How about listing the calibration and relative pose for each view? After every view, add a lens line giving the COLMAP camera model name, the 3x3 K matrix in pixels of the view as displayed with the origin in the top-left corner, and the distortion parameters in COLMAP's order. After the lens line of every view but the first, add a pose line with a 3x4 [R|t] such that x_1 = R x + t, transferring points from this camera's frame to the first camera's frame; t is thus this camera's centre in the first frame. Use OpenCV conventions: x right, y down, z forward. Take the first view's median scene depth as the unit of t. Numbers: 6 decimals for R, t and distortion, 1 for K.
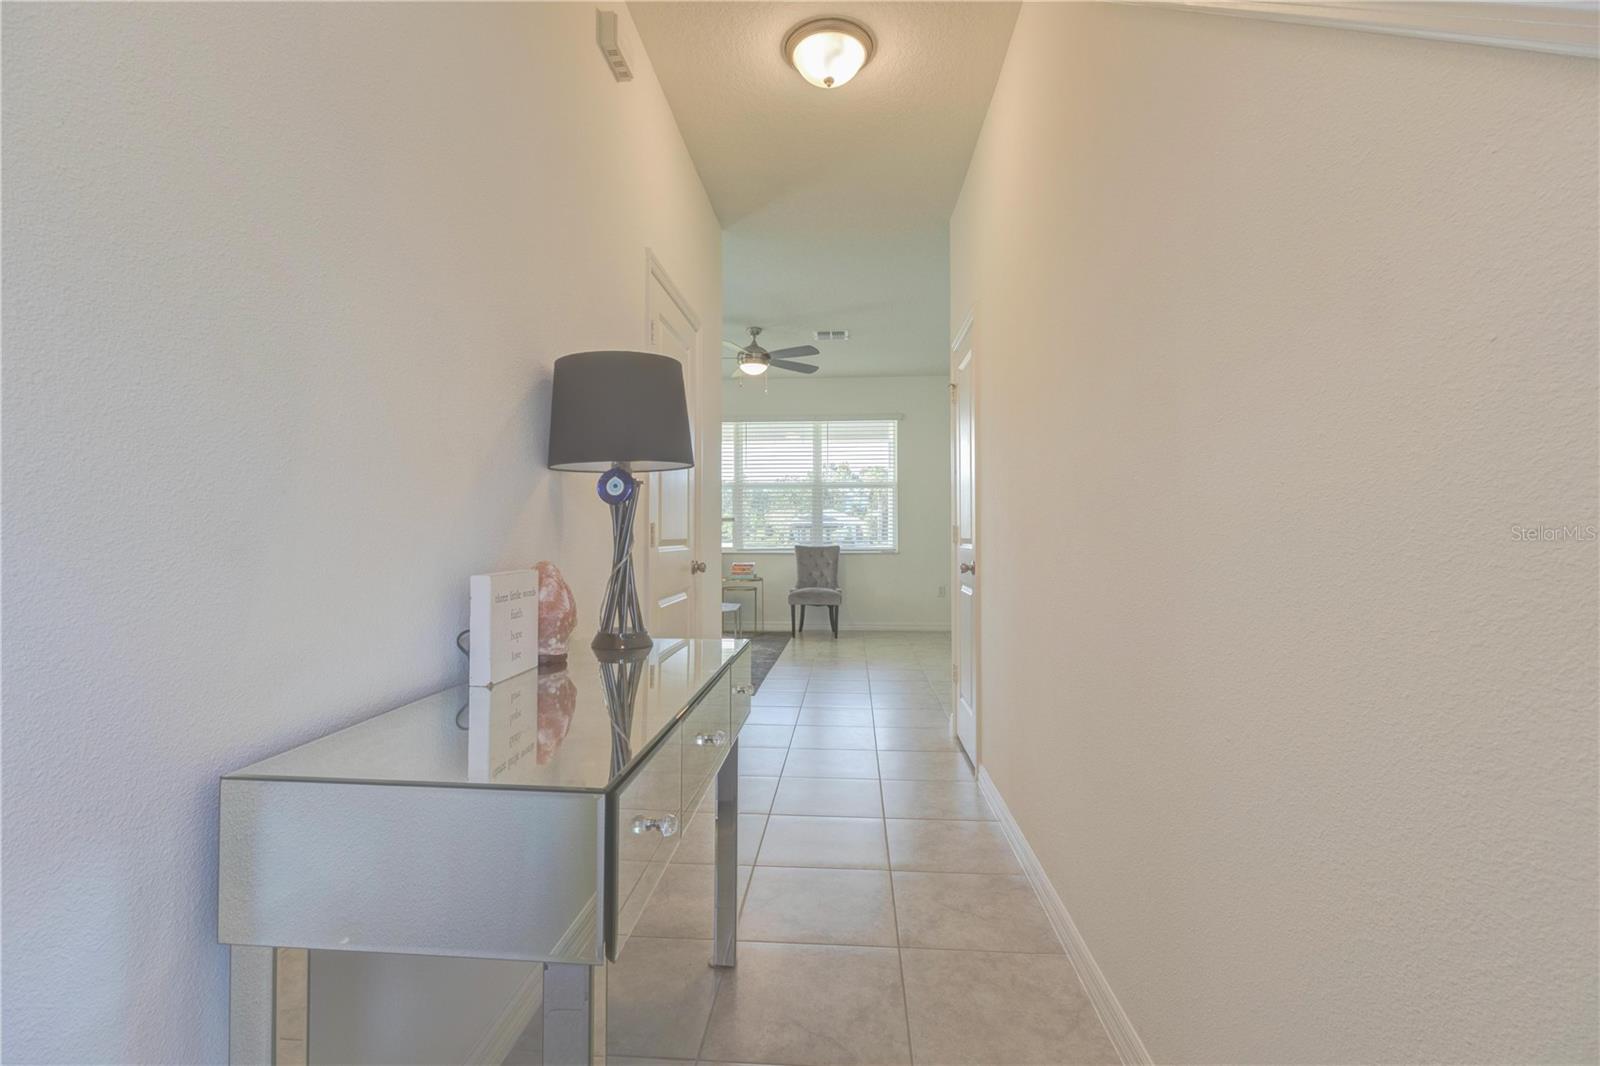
lens RADIAL K [[732.7, 0, 794.3], [0, 732.7, 534.1], [0, 0, 1]] dist [0.001649, 0.000974]
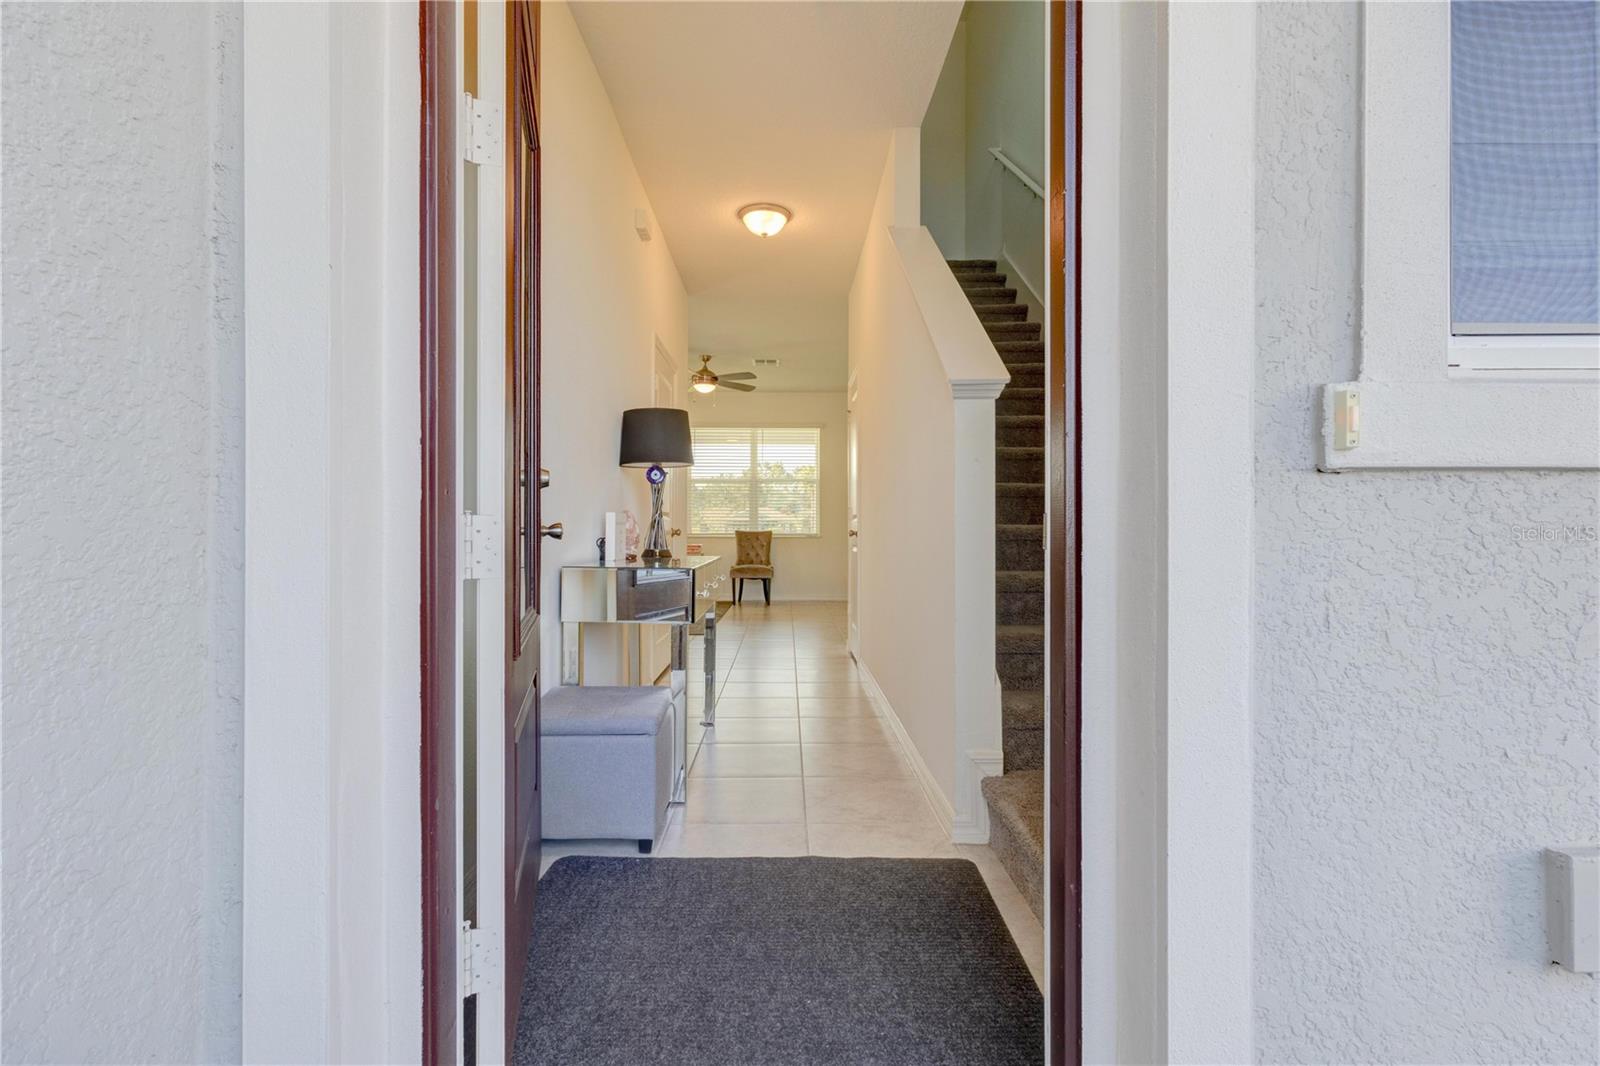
lens RADIAL K [[732.7, 0, 792.0], [0, 732.7, 530.3], [0, 0, 1]] dist [0.001649, 0.000974]
pose [[0.996261, 0.004469, 0.086277, -0.012913], [-0.004171, 0.999985, -0.003633, 0.024525], [-0.086292, 0.003259, 0.996265, -0.273207]]
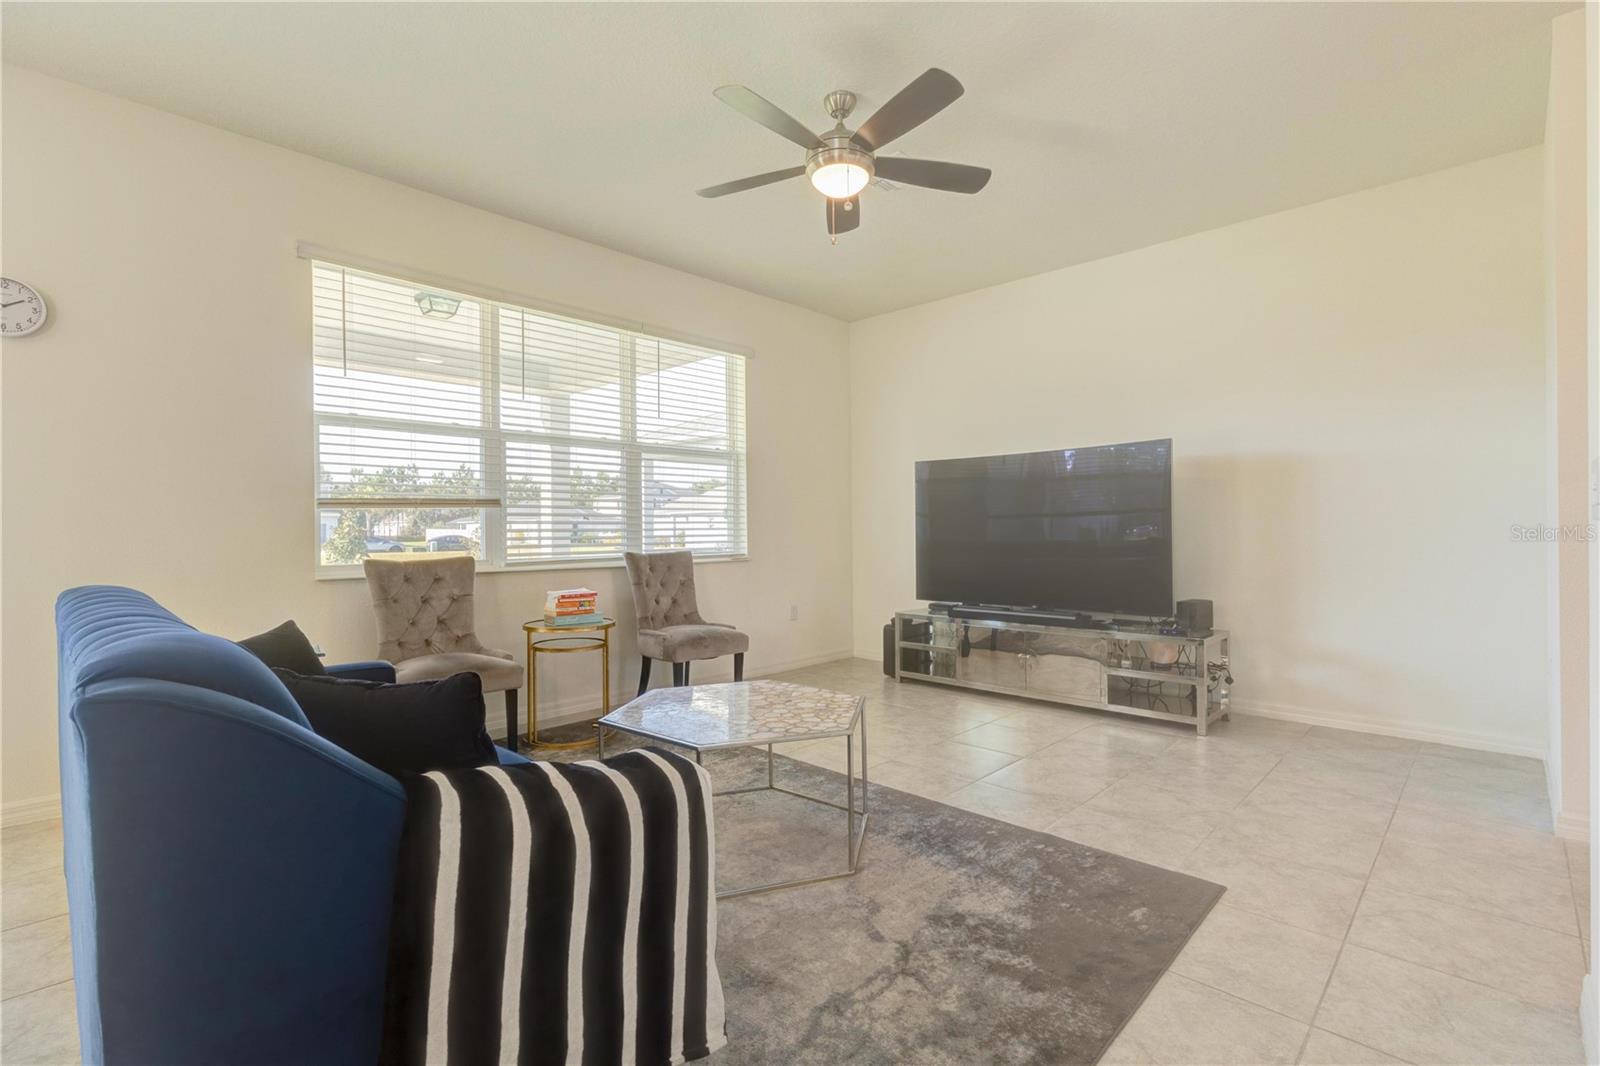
lens RADIAL K [[732.7, 0, 799.7], [0, 732.7, 532.1], [0, 0, 1]] dist [0.001649, 0.000974]
pose [[0.634047, -0.005124, 0.773278, -0.441734], [0.010675, 0.999941, -0.002126, 0.004098], [-0.773221, 0.009603, 0.634064, 0.719959]]
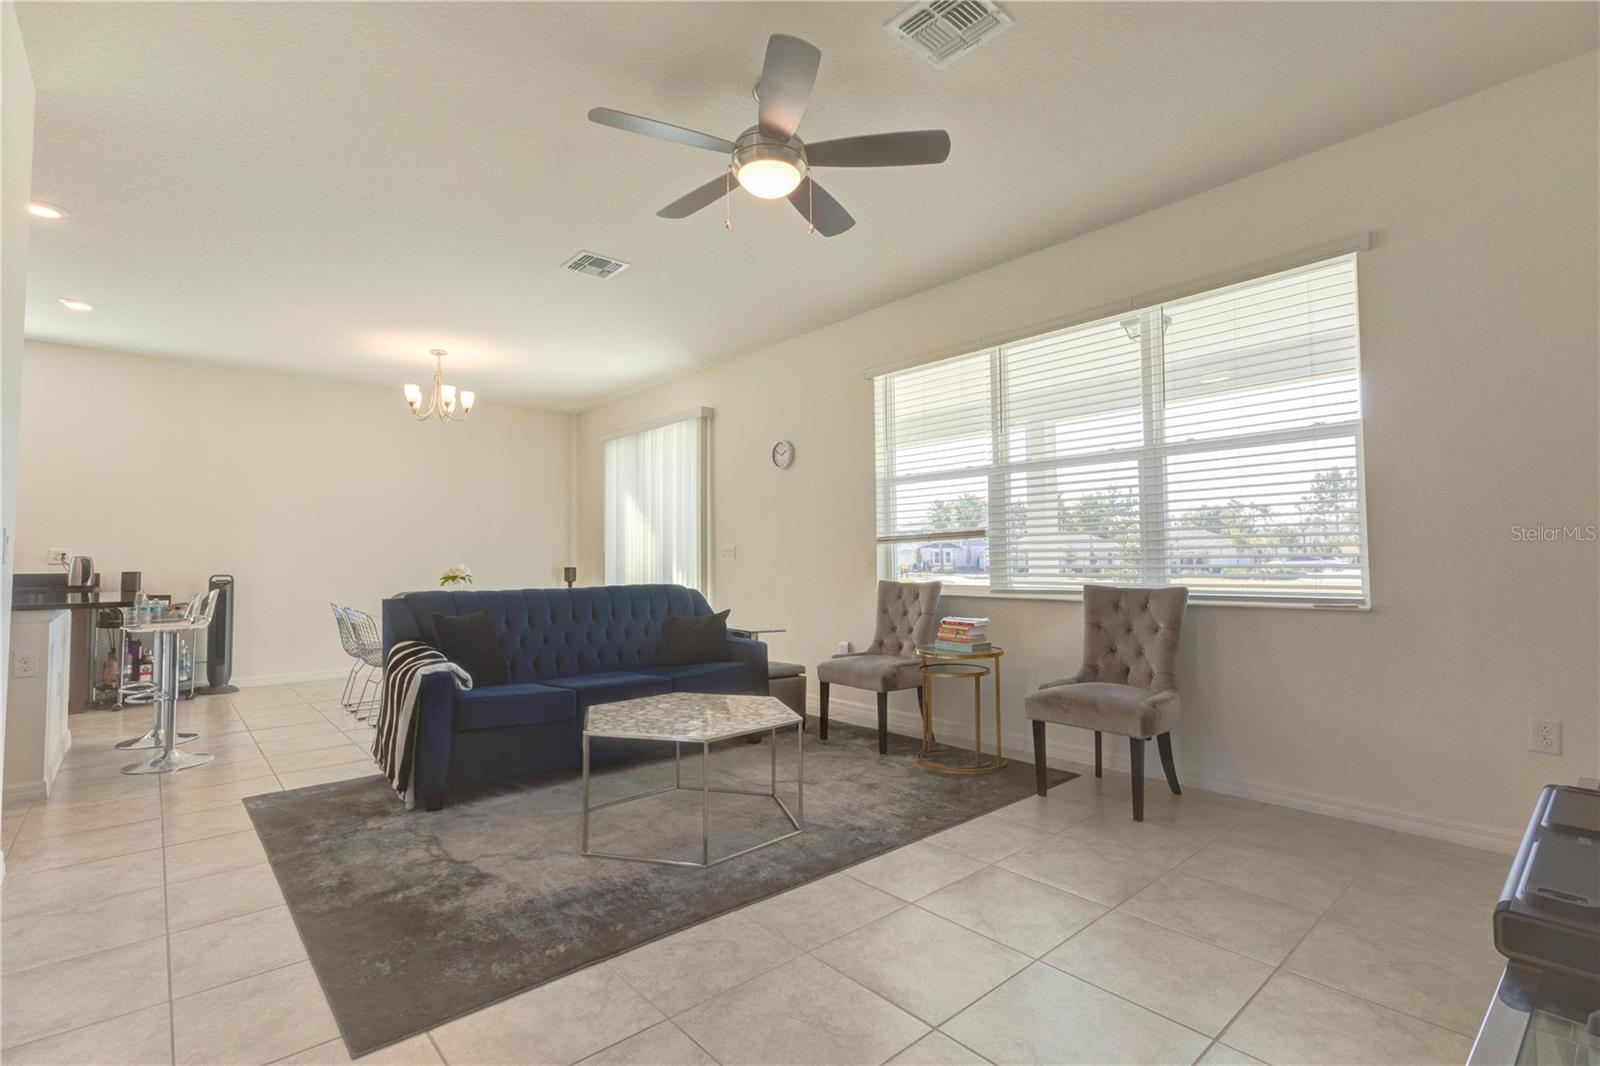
lens RADIAL K [[732.7, 0, 791.3], [0, 732.7, 530.1], [0, 0, 1]] dist [0.001649, 0.000974]
pose [[0.713377, -0.034625, -0.699924, 0.251914], [0.002971, 0.998919, -0.046389, 0.002945], [0.700774, 0.031014, 0.712709, 0.704495]]
